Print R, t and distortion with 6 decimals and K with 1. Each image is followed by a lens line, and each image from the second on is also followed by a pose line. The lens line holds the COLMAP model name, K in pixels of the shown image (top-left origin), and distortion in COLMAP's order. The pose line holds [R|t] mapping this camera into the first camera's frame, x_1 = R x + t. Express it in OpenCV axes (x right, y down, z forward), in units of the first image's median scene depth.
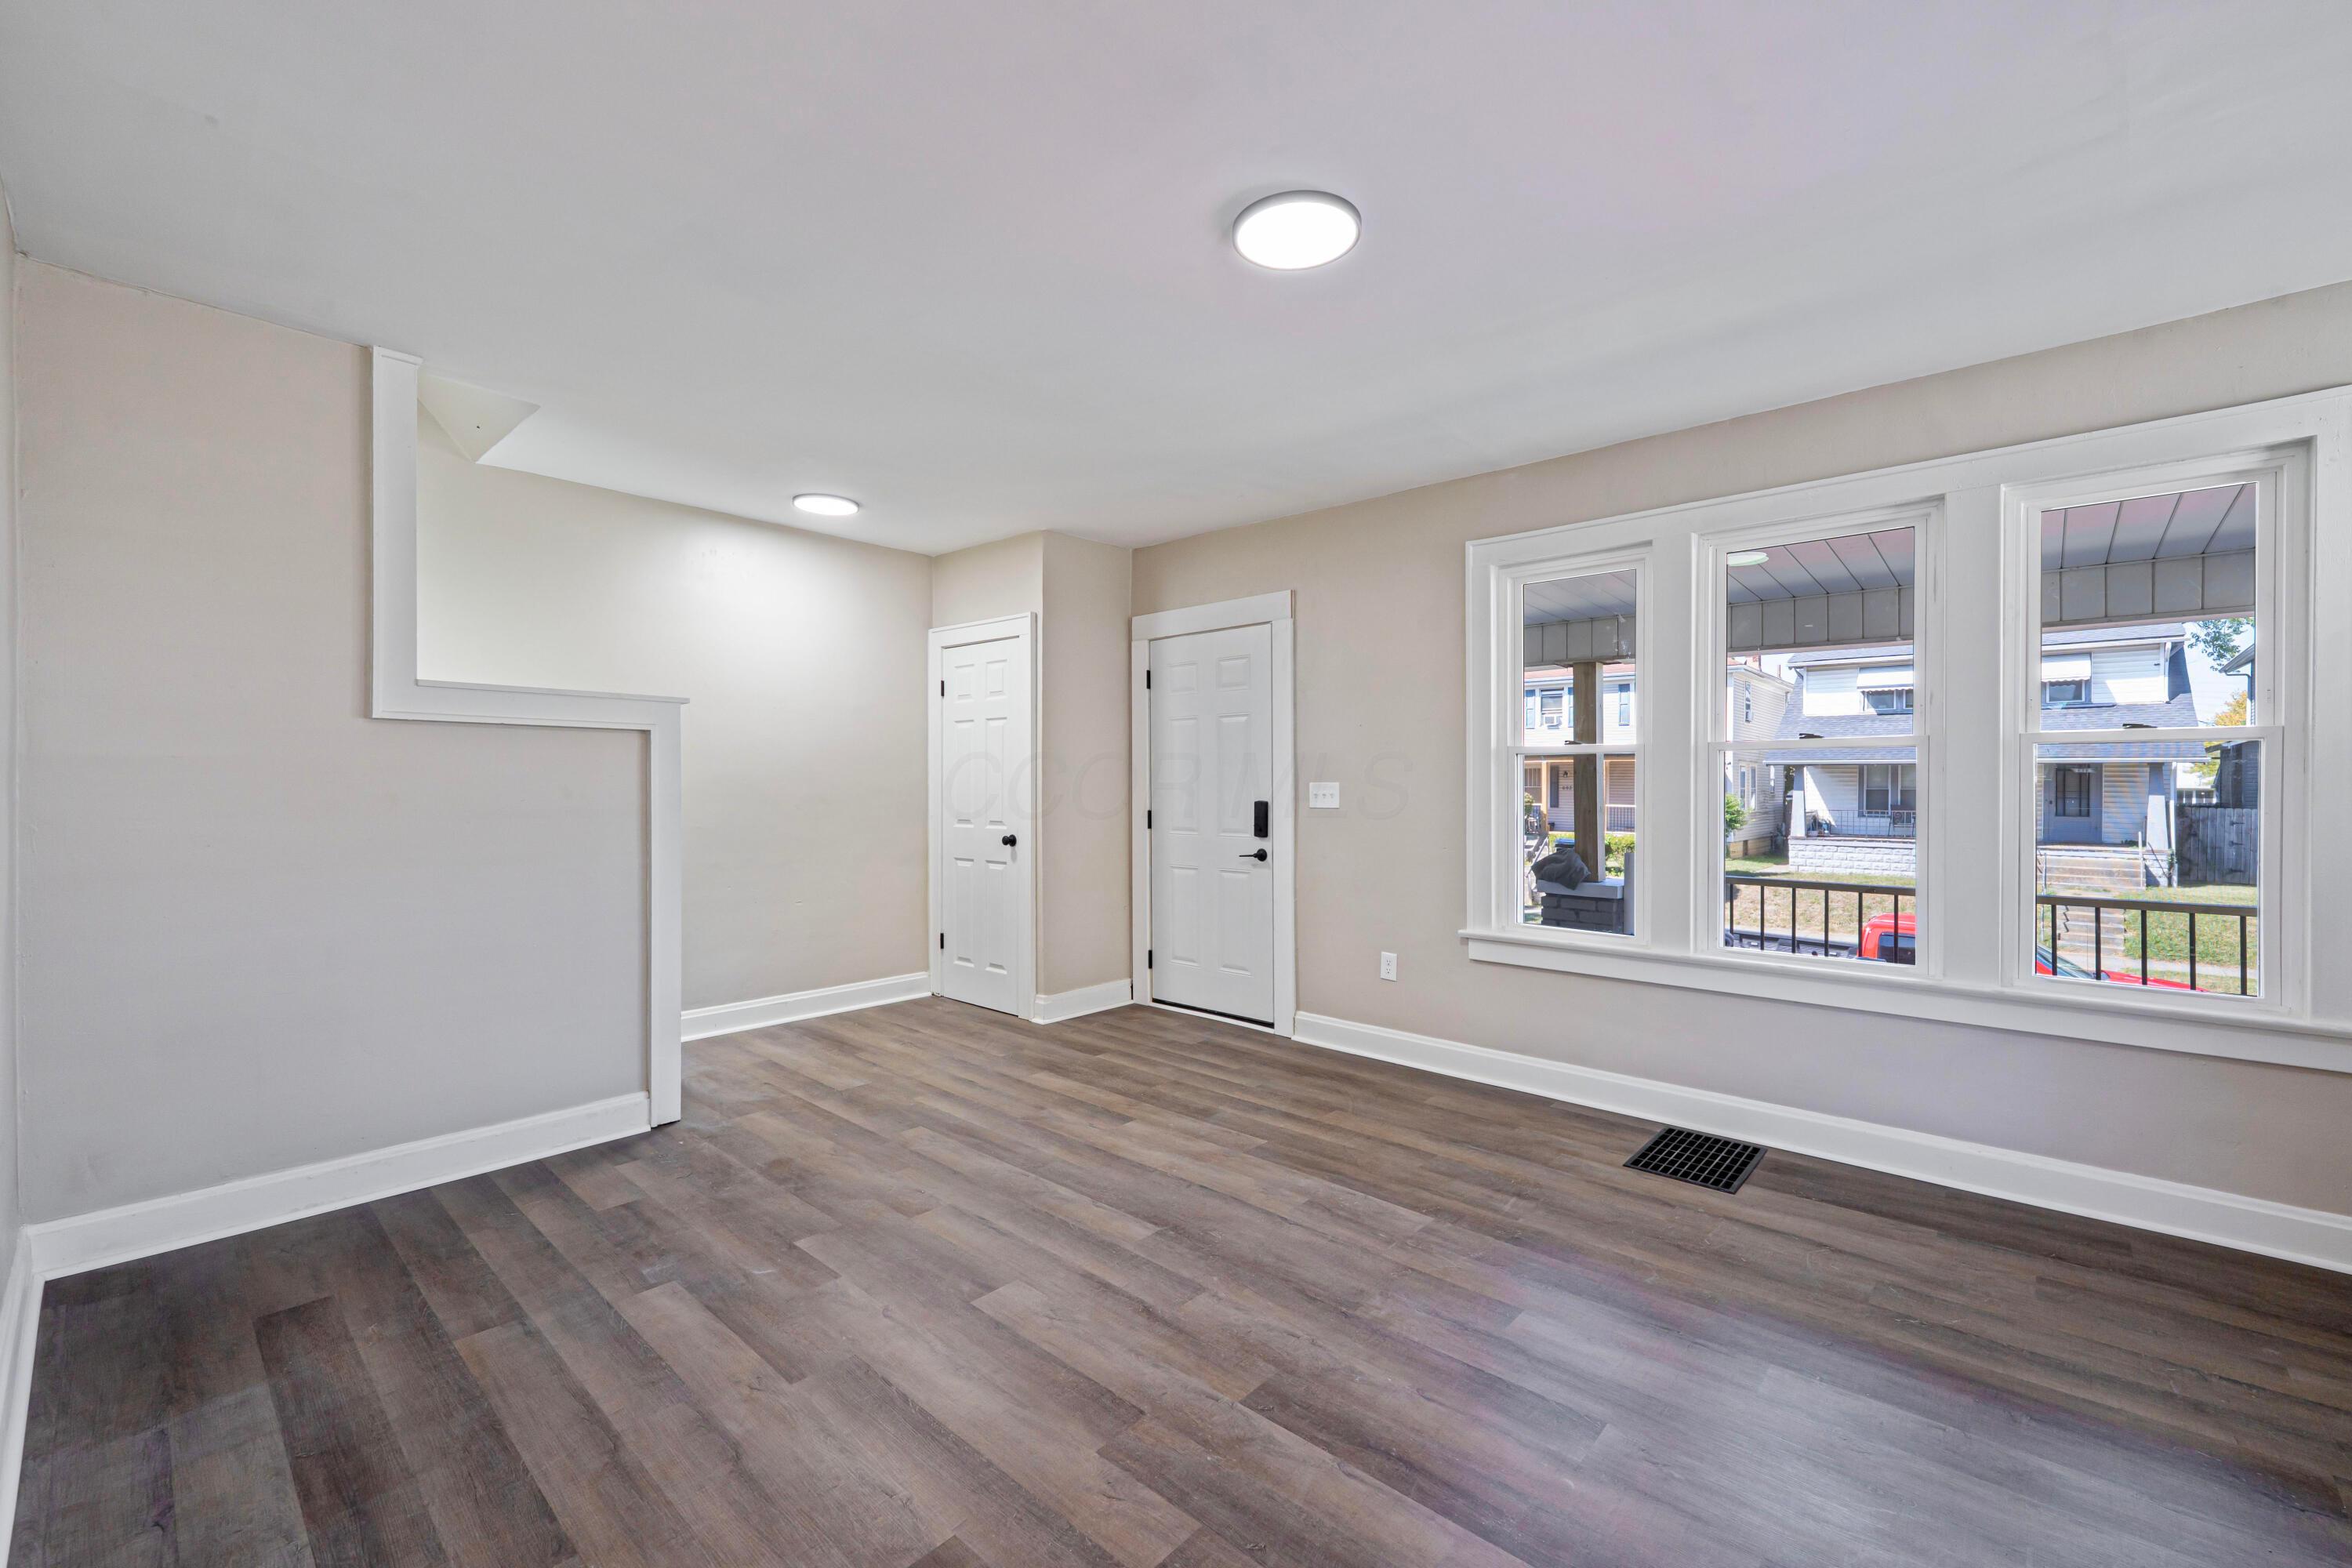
lens RADIAL K [[965.8, 0, 1176.0], [0, 965.8, 784.0], [0, 0, 1]] dist [-0.001221, -0.000241]
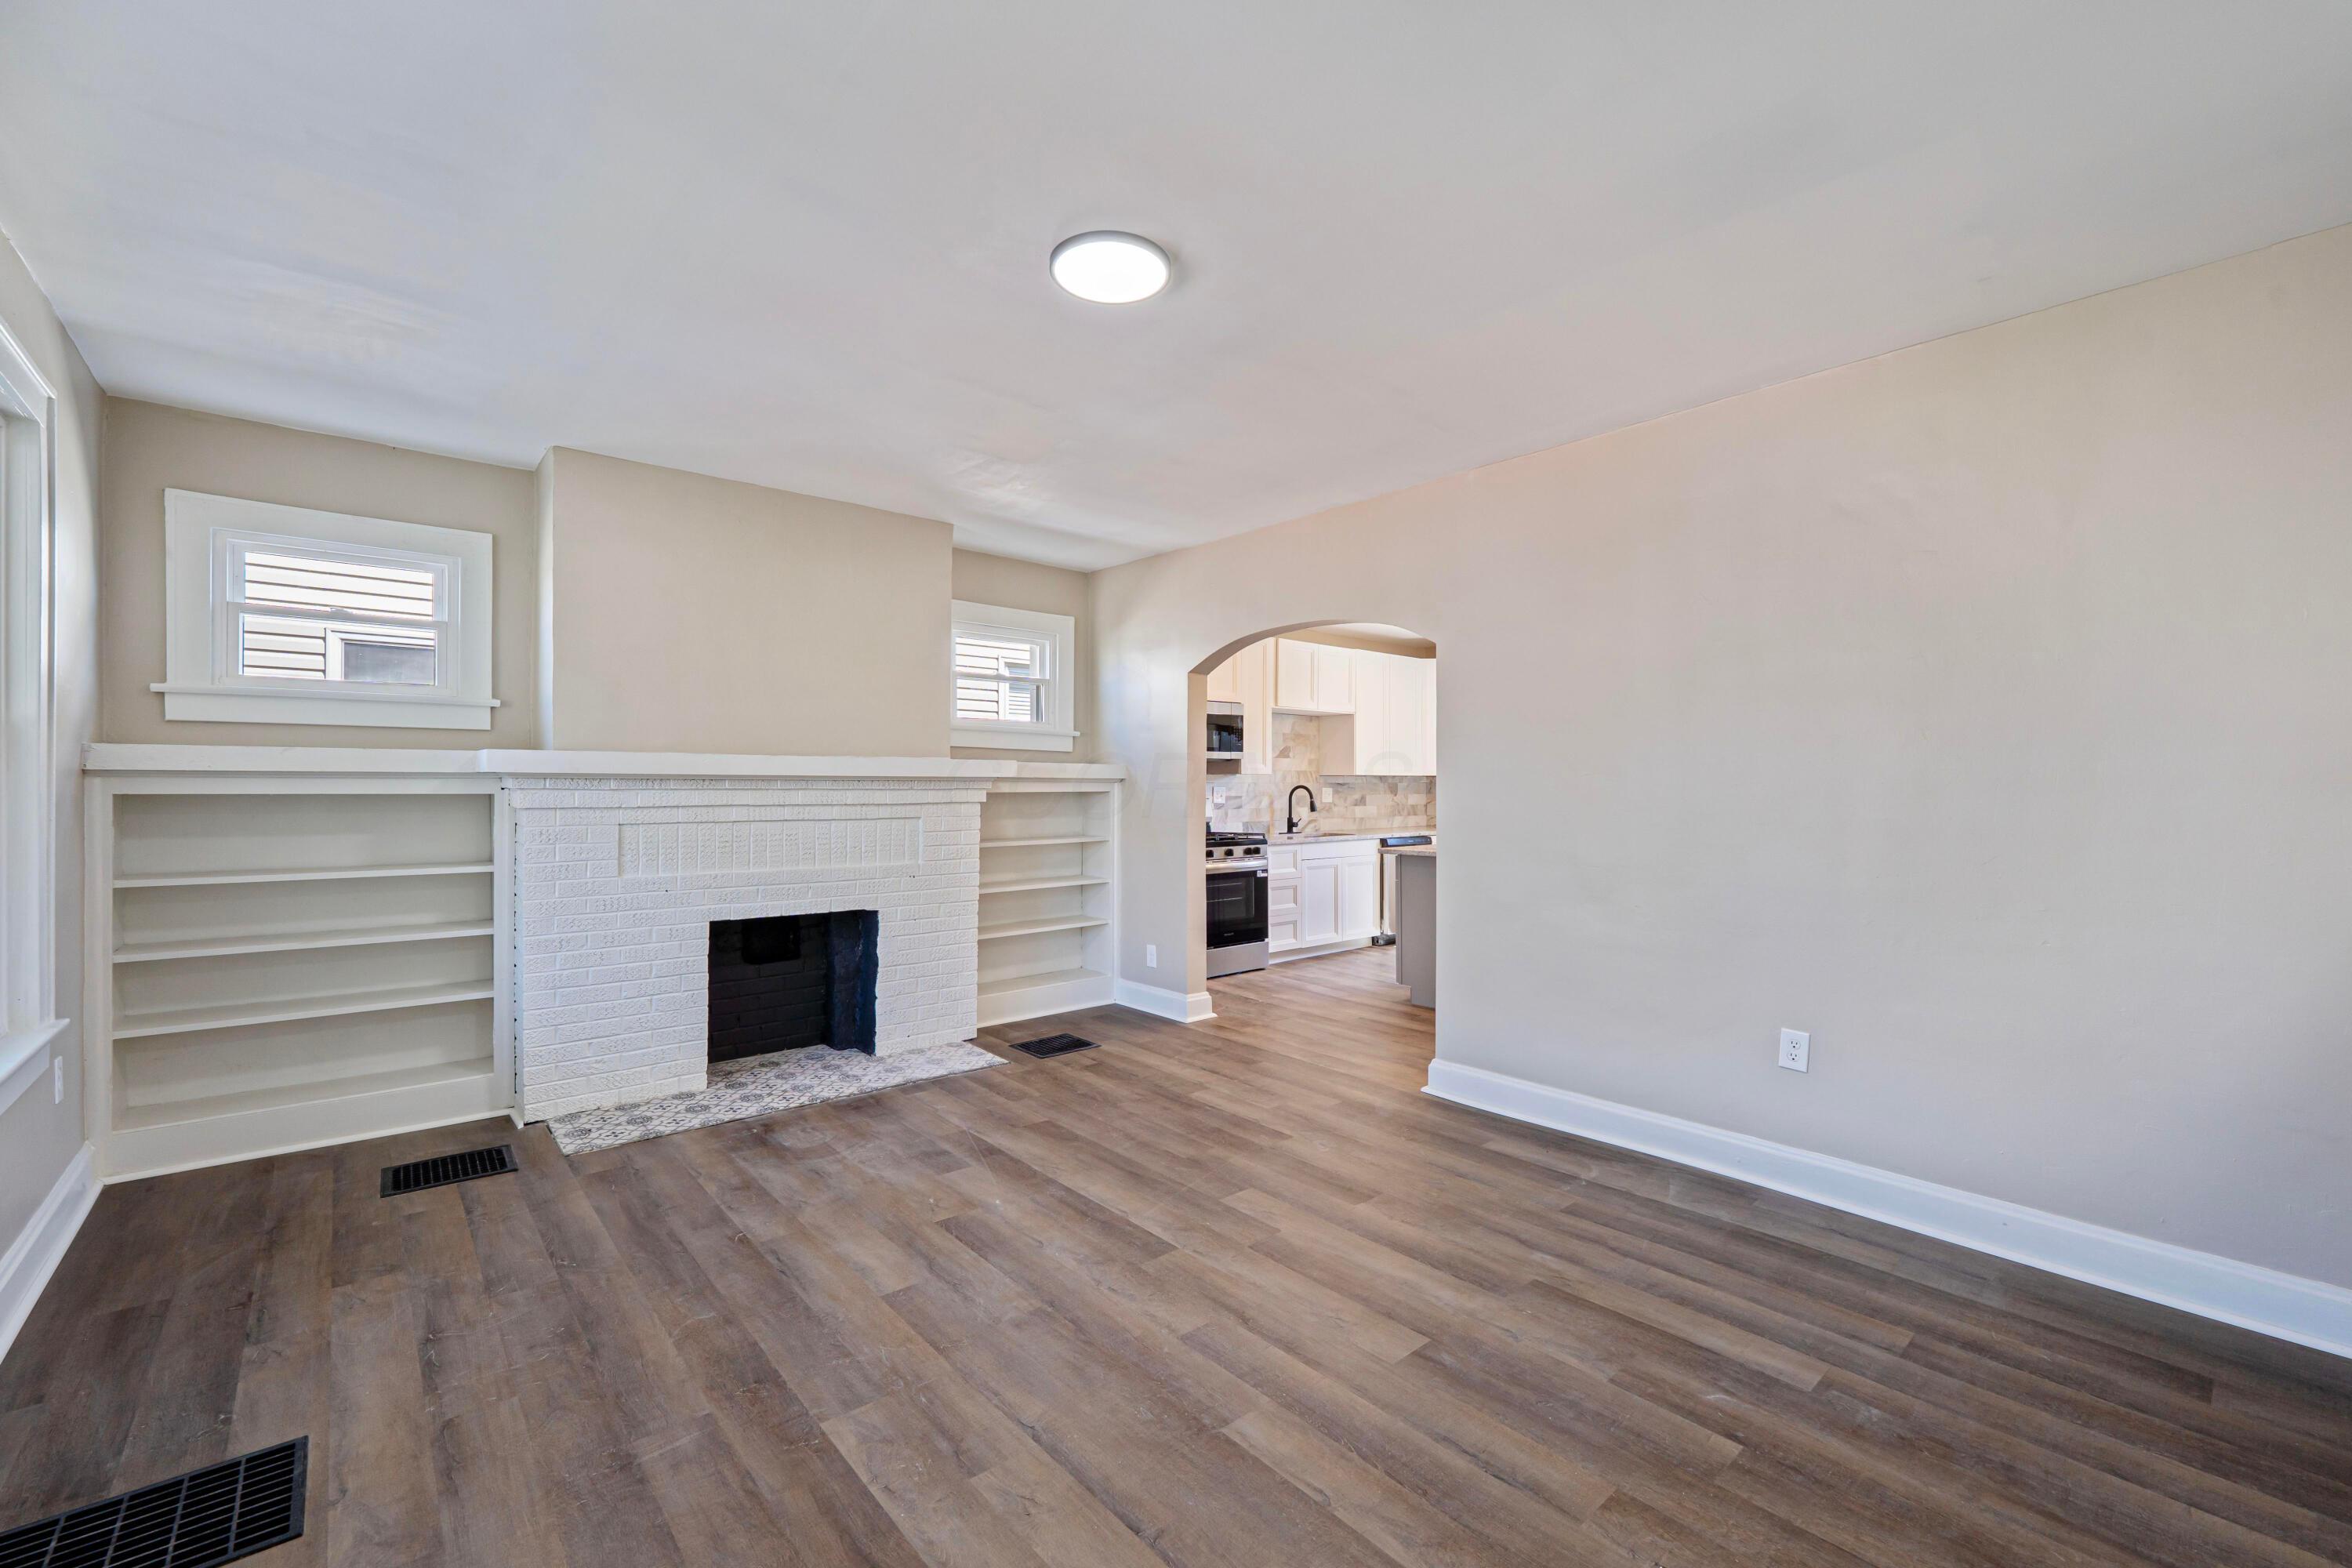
lens RADIAL K [[965.8, 0, 1176.0], [0, 965.8, 784.0], [0, 0, 1]] dist [-0.001221, -0.000241]
pose [[-0.992686, -0.006346, 0.120561, -0.073229], [-0.006515, 0.999978, -0.001003, -0.006176], [-0.120552, -0.001781, -0.992705, 1.915240]]
